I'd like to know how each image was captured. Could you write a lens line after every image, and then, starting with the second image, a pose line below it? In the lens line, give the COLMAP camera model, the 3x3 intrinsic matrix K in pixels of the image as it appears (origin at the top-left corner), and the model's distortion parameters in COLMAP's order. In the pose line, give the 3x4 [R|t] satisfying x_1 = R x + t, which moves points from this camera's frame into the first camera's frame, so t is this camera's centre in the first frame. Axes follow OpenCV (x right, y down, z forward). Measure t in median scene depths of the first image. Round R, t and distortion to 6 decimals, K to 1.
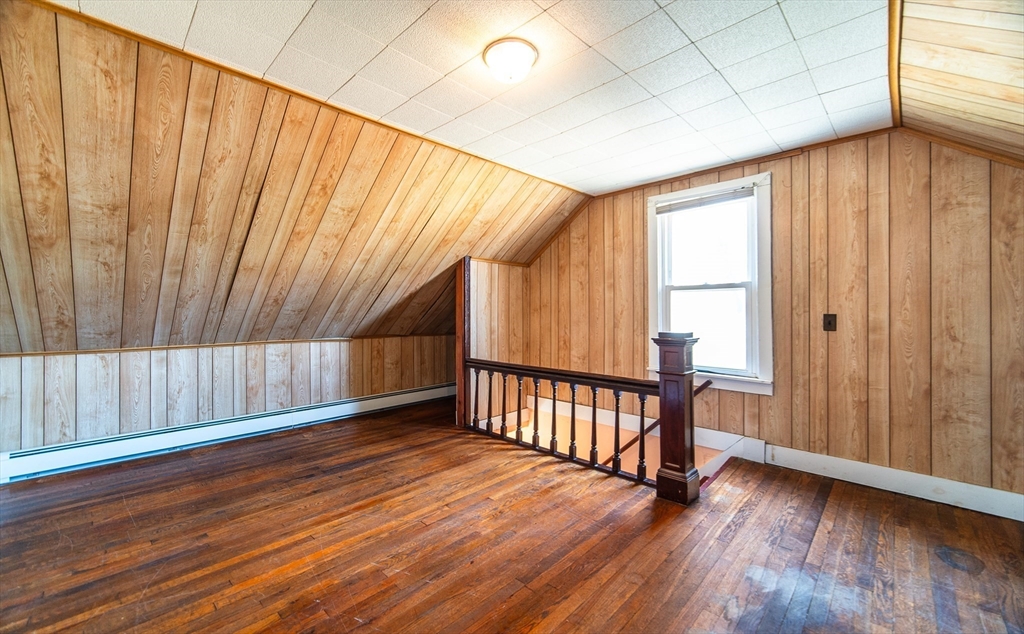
lens RADIAL K [[405.5, 0, 501.2], [0, 405.5, 313.1], [0, 0, 1]] dist [-0.001997, -0.000399]
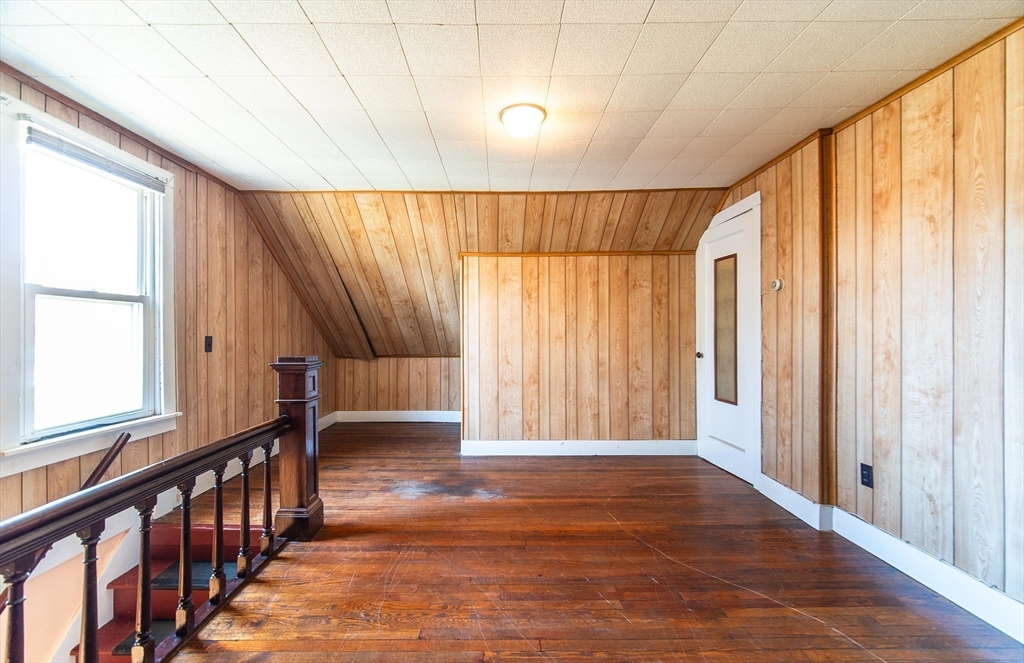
lens RADIAL K [[423.2, 0, 497.0], [0, 423.2, 333.3], [0, 0, 1]] dist [0.003125, -0.000800]
pose [[-0.701178, 0.003635, 0.712977, -0.504150], [0.005814, 0.999983, 0.000619, -0.001548], [-0.712962, 0.004579, -0.701187, 1.205697]]
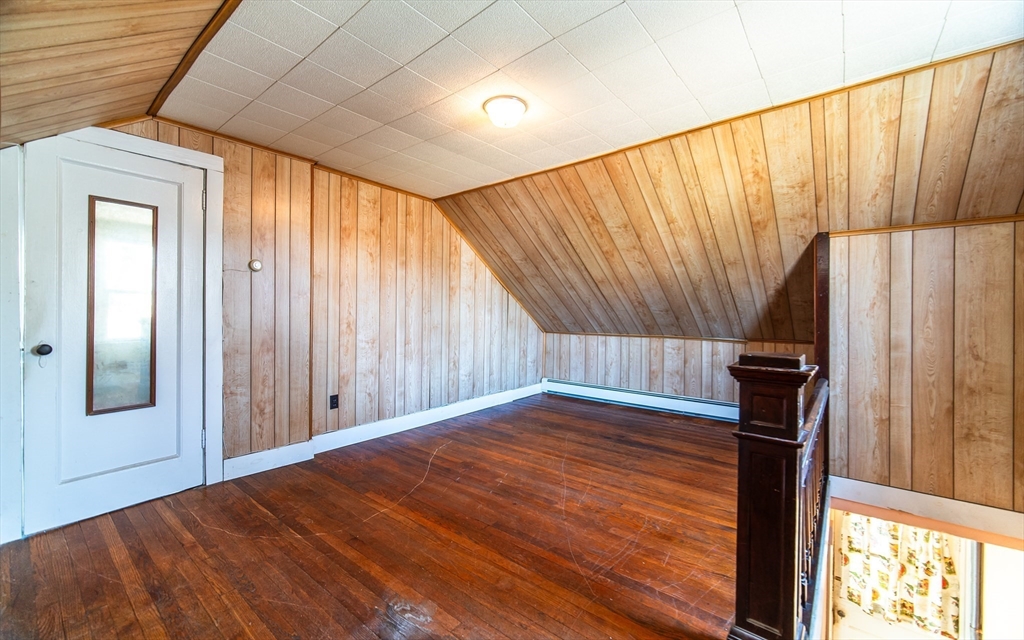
lens RADIAL K [[407.5, 0, 505.1], [0, 407.5, 315.0], [0, 0, 1]] dist [-0.012861, -0.000933]
pose [[0.085125, 0.010806, -0.996312, 0.803292], [-0.007368, 0.999921, 0.010216, -0.003477], [0.996343, 0.006472, 0.085198, 0.561709]]
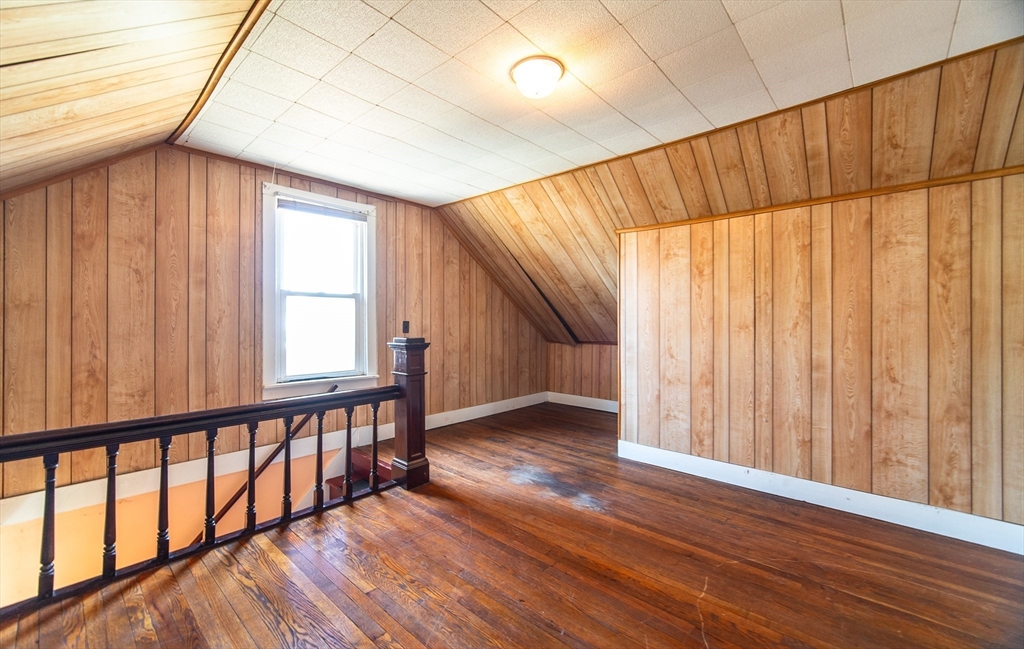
lens RADIAL K [[415.9, 0, 488.0], [0, 415.9, 319.5], [0, 0, 1]] dist [0.000655, 0.000231]
pose [[-0.022148, 0.000926, 0.999754, -0.649582], [0.000275, 1.000000, -0.000921, -0.001931], [-0.999755, 0.000255, -0.022148, 0.720241]]
